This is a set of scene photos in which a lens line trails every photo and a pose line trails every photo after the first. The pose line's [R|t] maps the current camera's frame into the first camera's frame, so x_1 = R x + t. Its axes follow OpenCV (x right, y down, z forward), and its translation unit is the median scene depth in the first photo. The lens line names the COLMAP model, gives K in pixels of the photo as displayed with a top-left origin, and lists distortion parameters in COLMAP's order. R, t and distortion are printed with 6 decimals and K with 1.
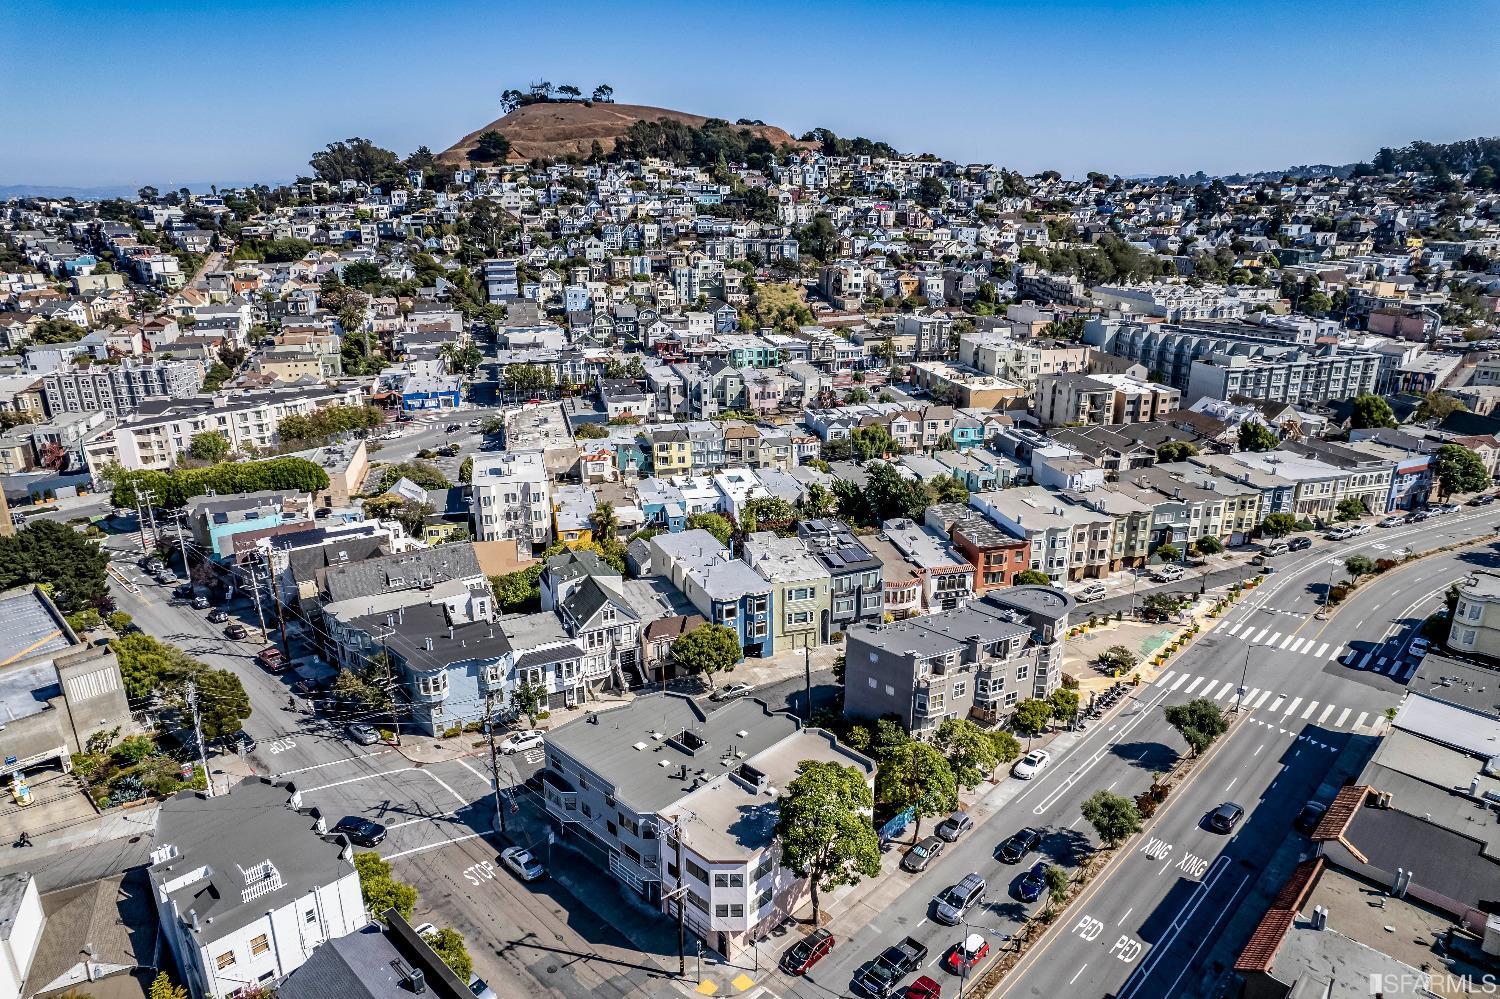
lens RADIAL K [[942.7, 0, 745.0], [0, 942.7, 520.9], [0, 0, 1]] dist [-0.068078, 0.051666]
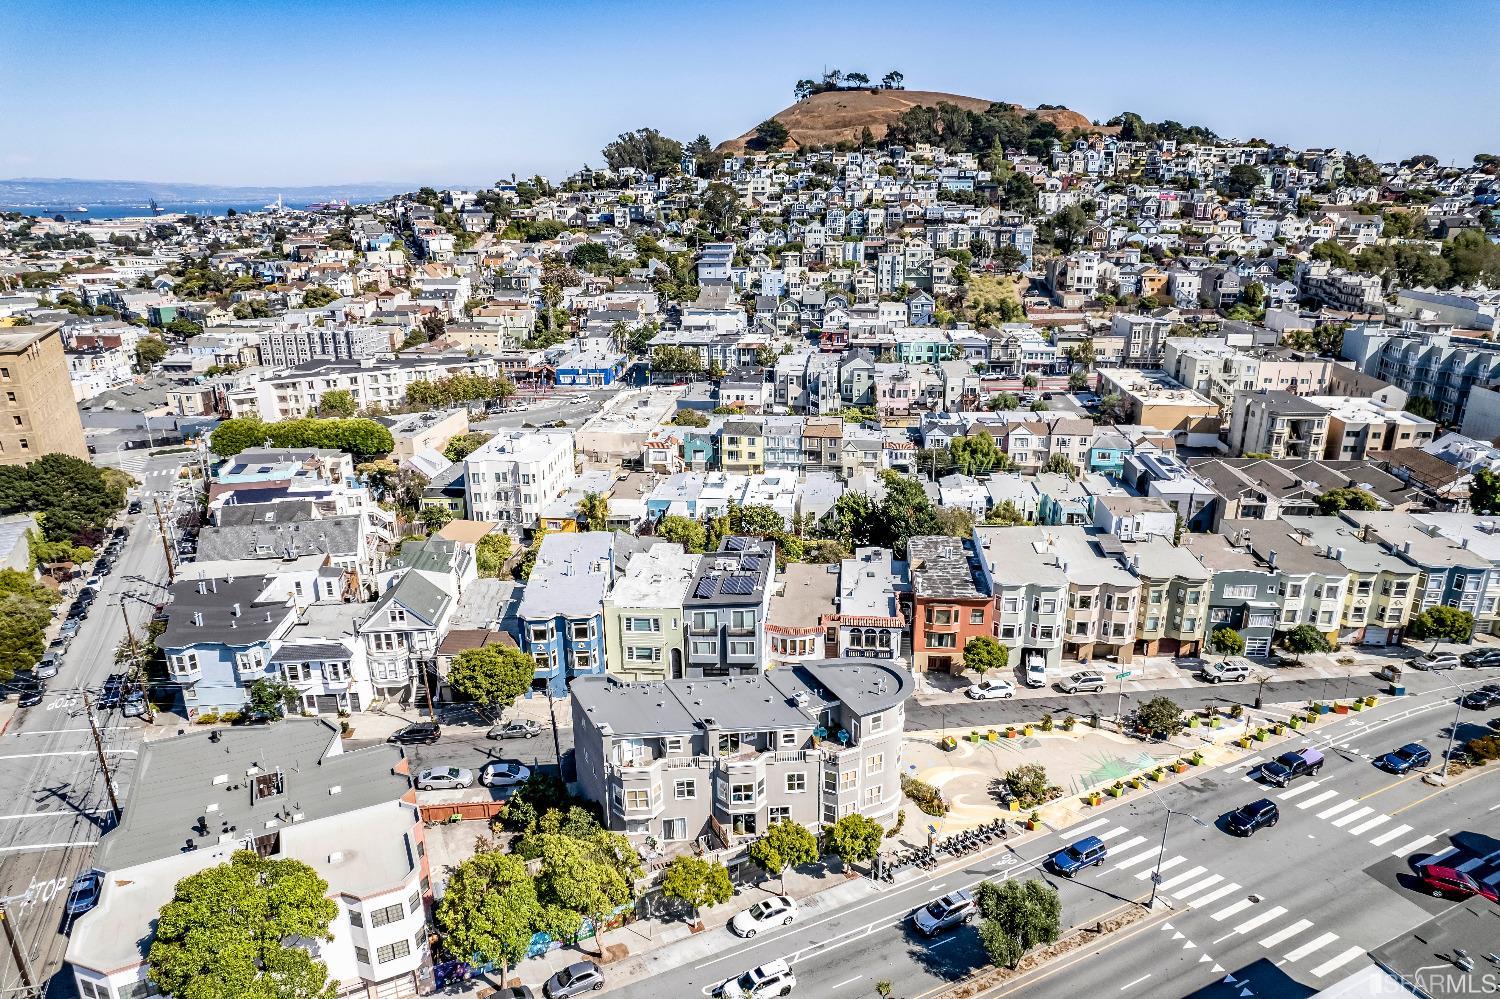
lens RADIAL K [[942.7, 0, 745.0], [0, 942.7, 520.9], [0, 0, 1]] dist [-0.068078, 0.051666]
pose [[0.941484, 0.109419, -0.318804, 0.170573], [-0.108968, 0.993858, 0.019306, -0.015521], [0.318958, 0.016563, 0.947624, 0.116781]]
